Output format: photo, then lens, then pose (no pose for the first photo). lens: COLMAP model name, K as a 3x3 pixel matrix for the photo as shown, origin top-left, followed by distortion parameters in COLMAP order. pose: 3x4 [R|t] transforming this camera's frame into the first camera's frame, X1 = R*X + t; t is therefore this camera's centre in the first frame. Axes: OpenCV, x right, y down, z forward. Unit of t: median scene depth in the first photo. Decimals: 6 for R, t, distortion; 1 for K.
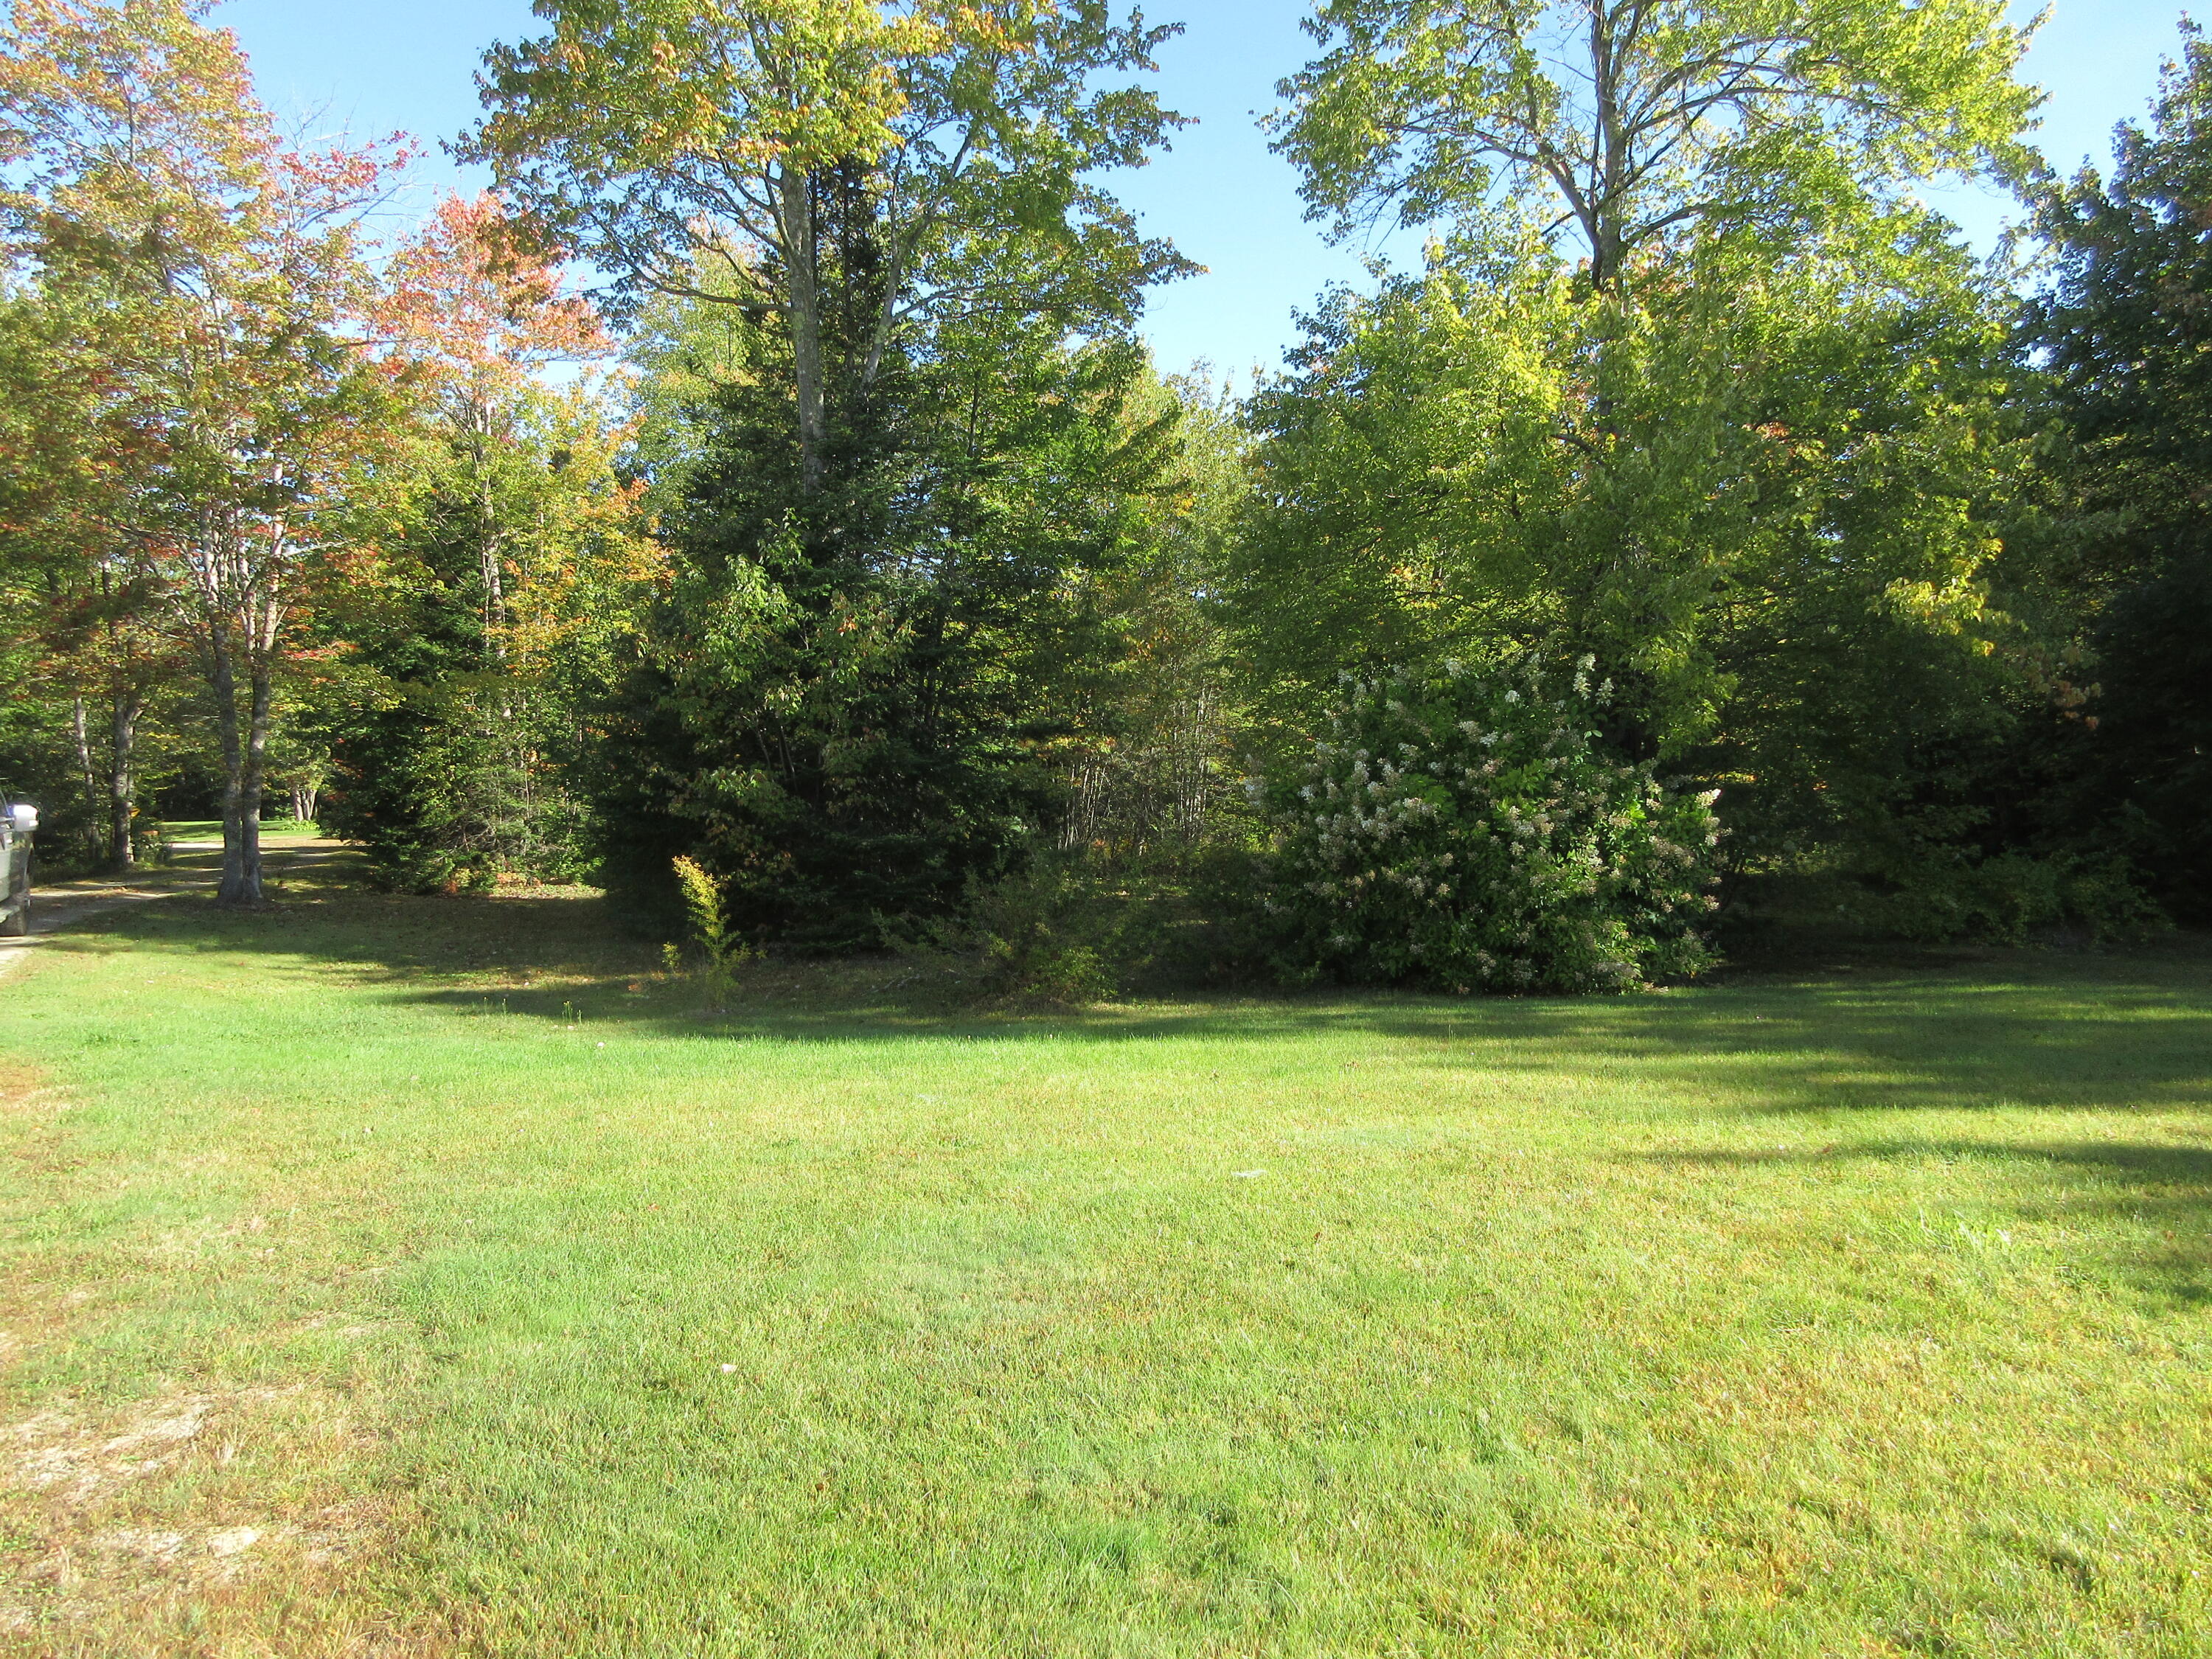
lens RADIAL K [[1620.6, 0, 1097.9], [0, 1620.6, 814.7], [0, 0, 1]] dist [-0.015677, 0.008364]
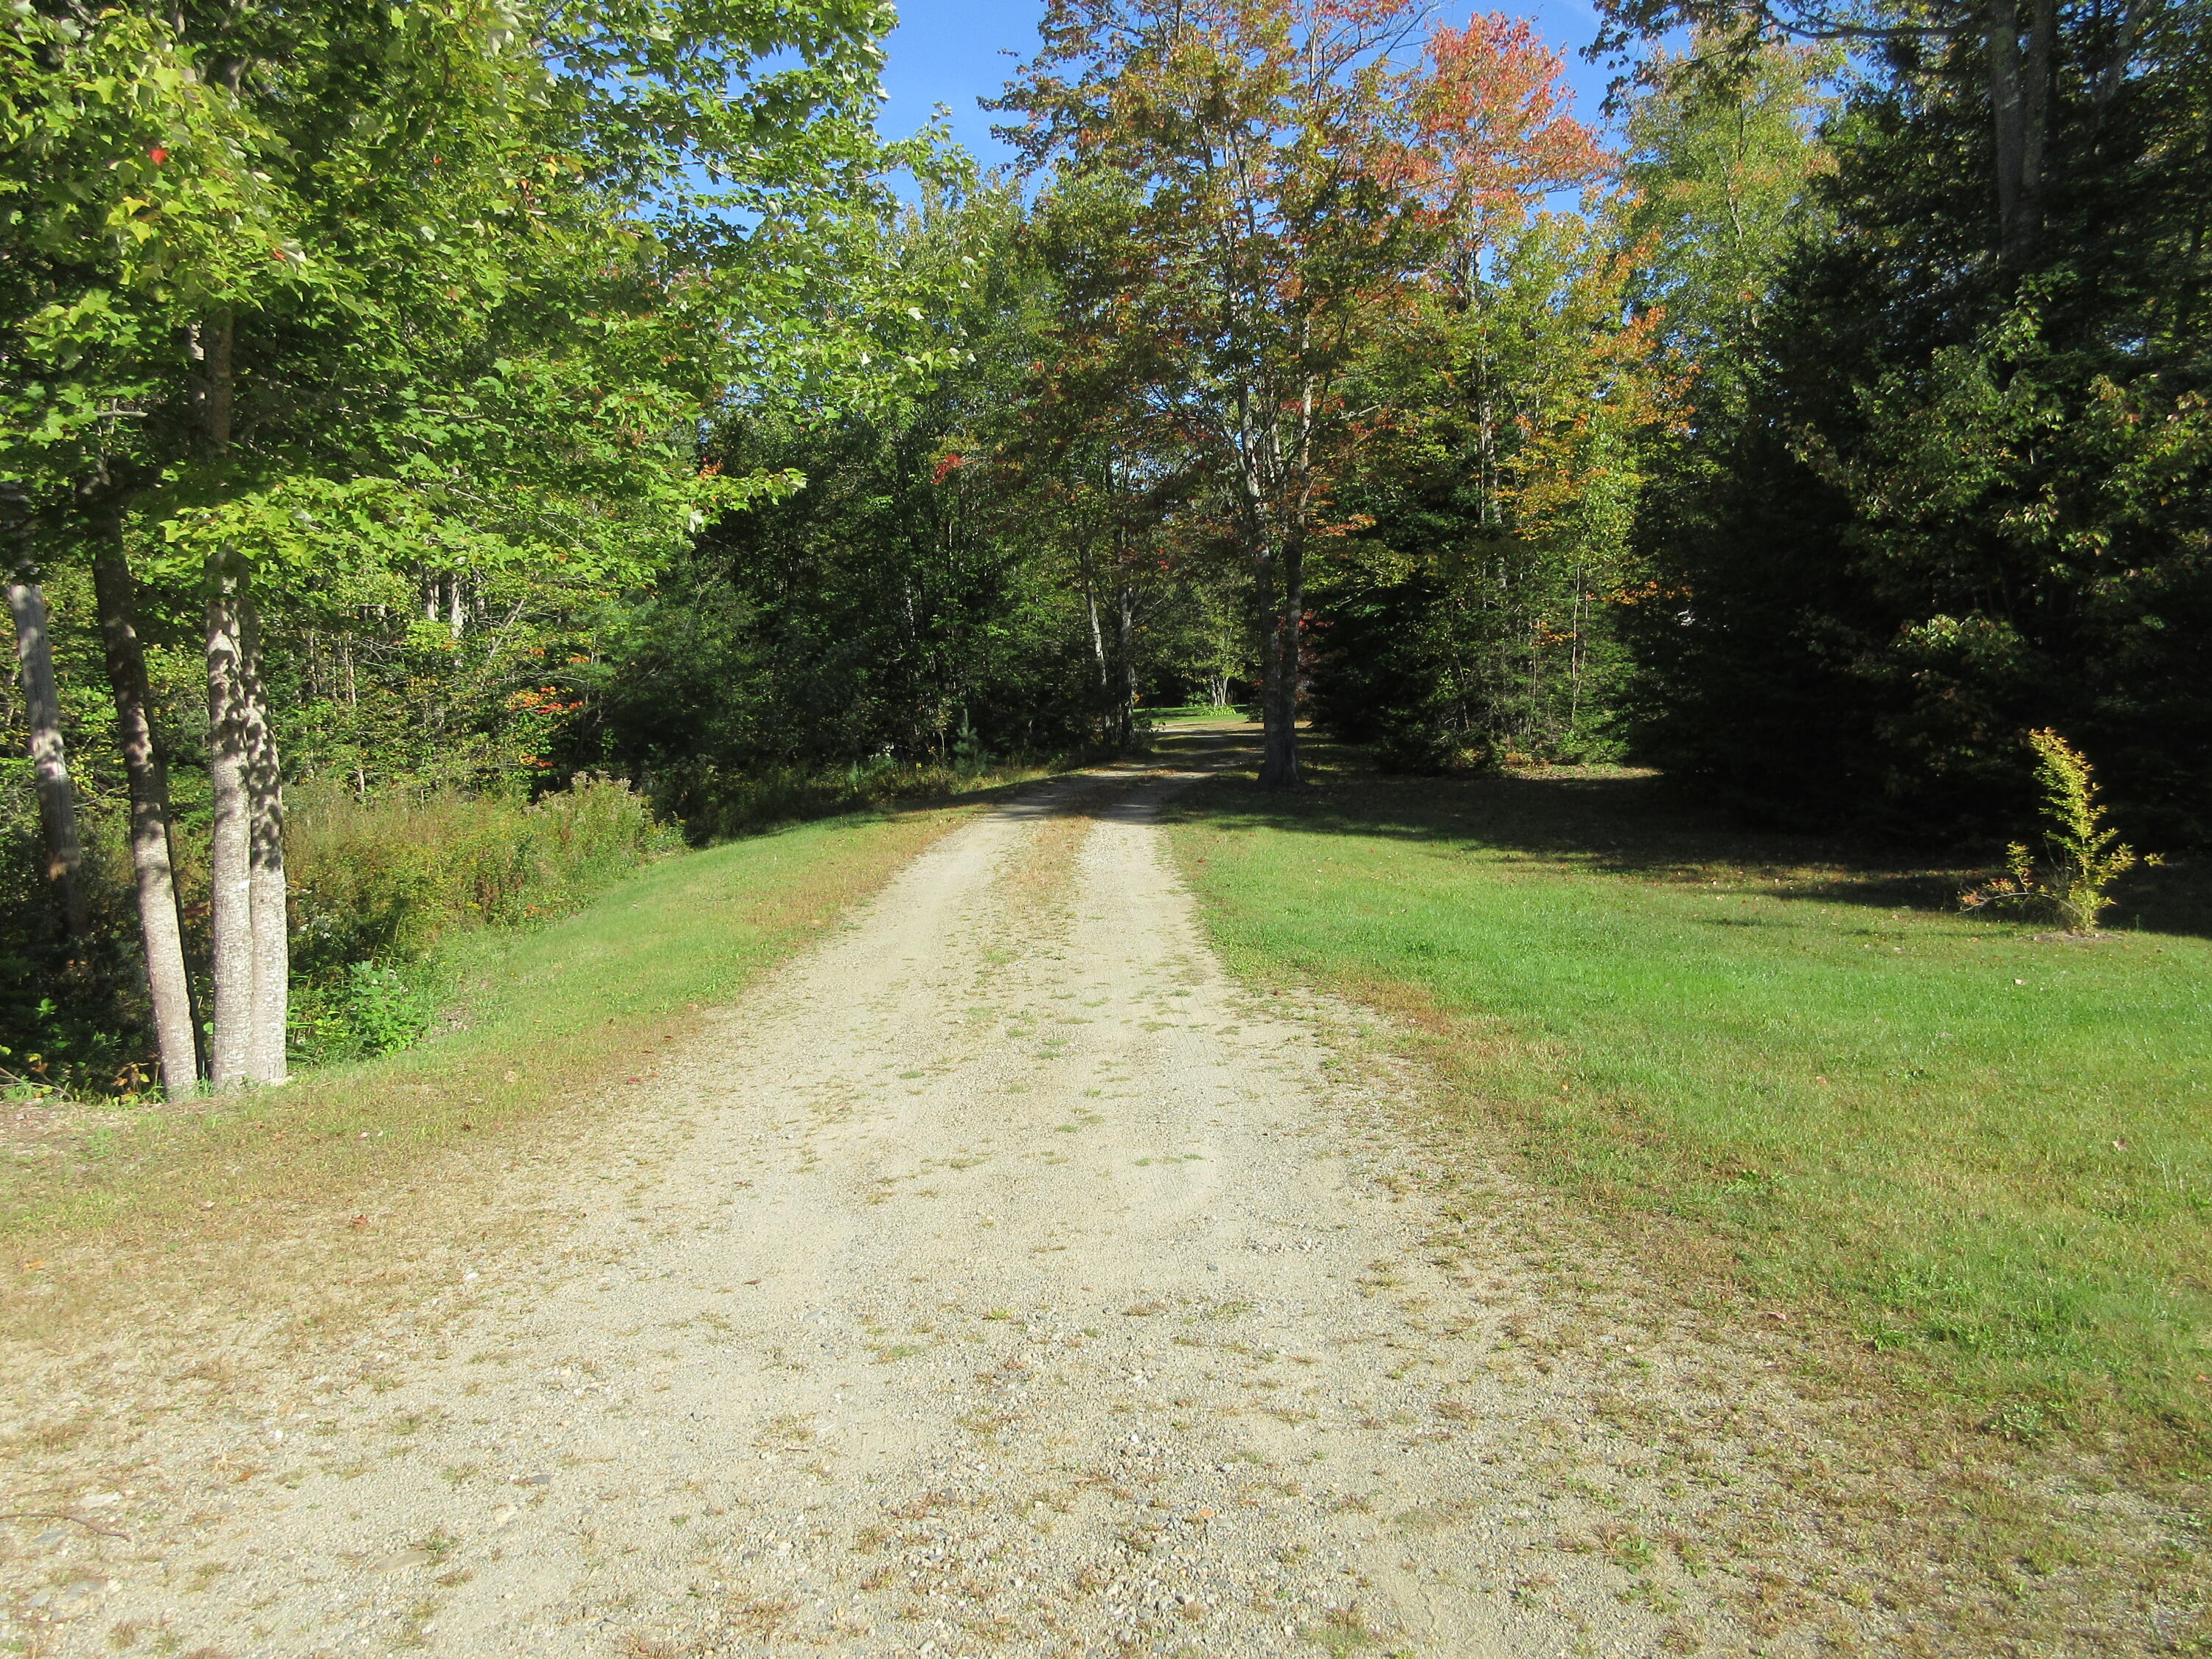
lens RADIAL K [[1620.6, 0, 1112.8], [0, 1620.6, 812.4], [0, 0, 1]] dist [-0.015677, 0.008364]
pose [[0.880228, 0.004746, -0.474527, -0.183815], [0.030528, 0.997312, 0.066604, 0.000897], [0.473568, -0.073113, 0.877717, 0.089390]]
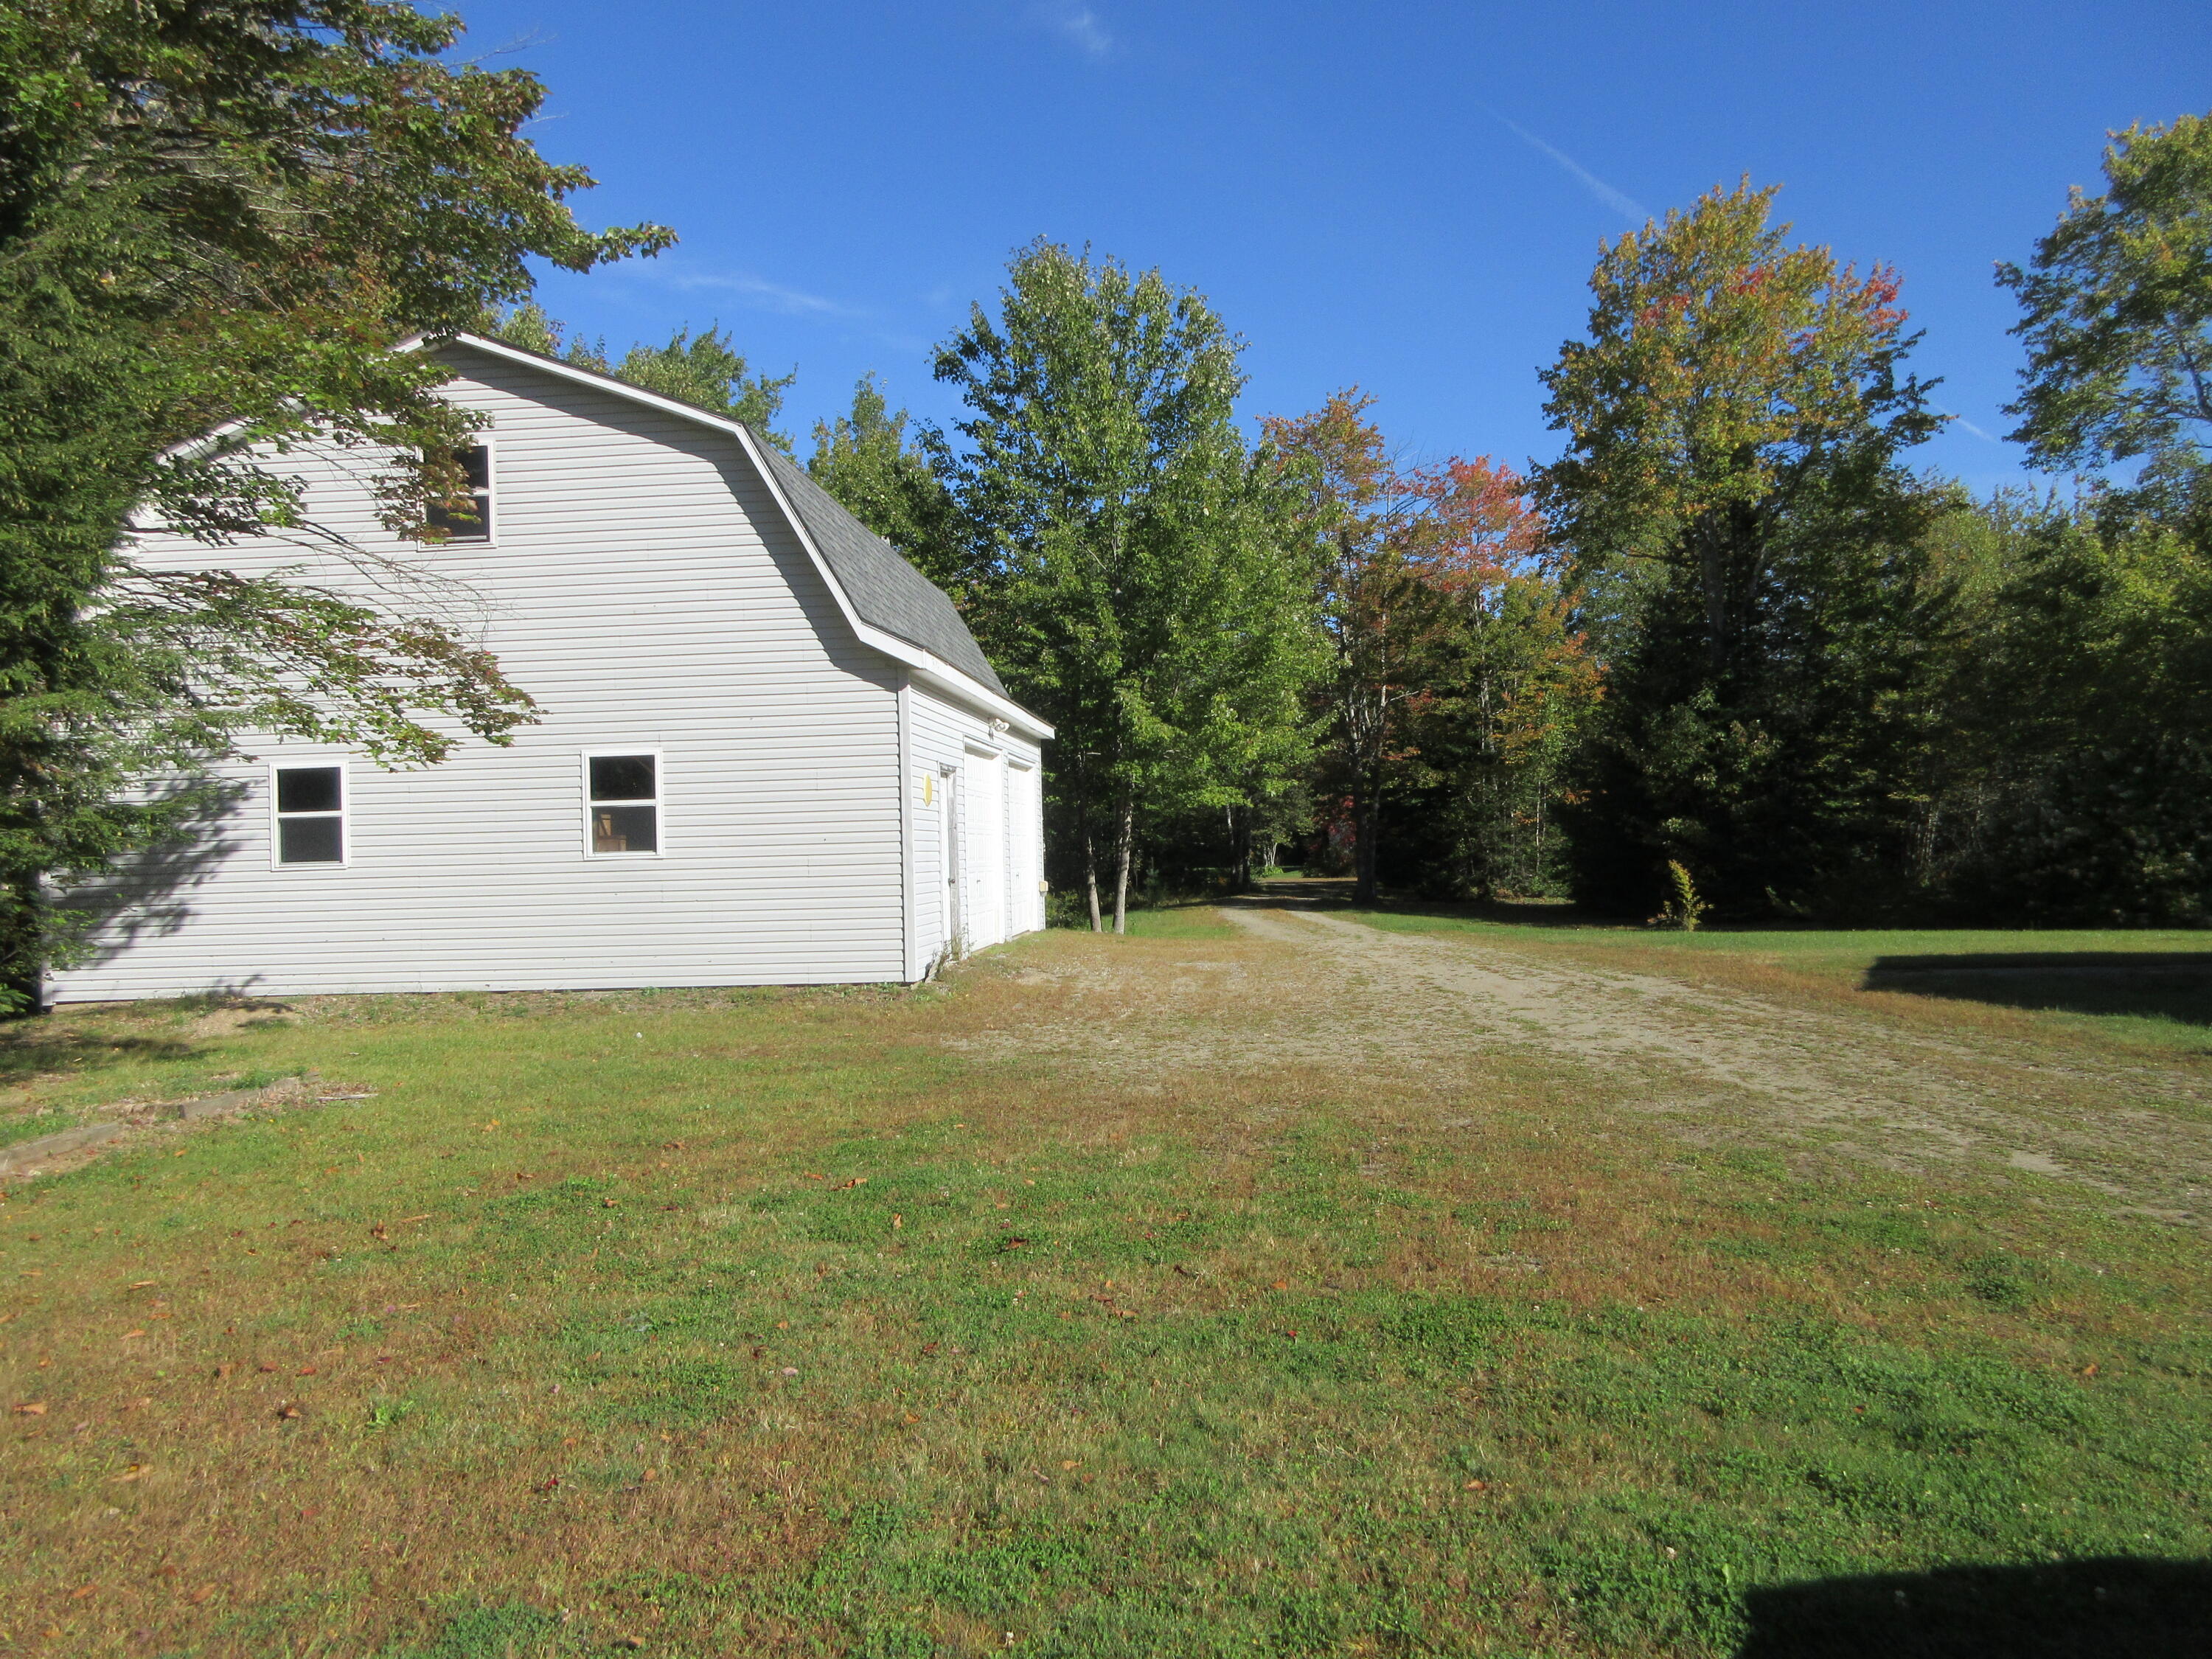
lens RADIAL K [[1620.6, 0, 1088.6], [0, 1620.6, 814.8], [0, 0, 1]] dist [-0.015677, 0.008364]
pose [[0.871136, -0.024337, -0.490438, 0.082634], [0.008558, 0.999372, -0.034390, 0.021131], [0.490967, 0.025761, 0.870797, -0.832256]]
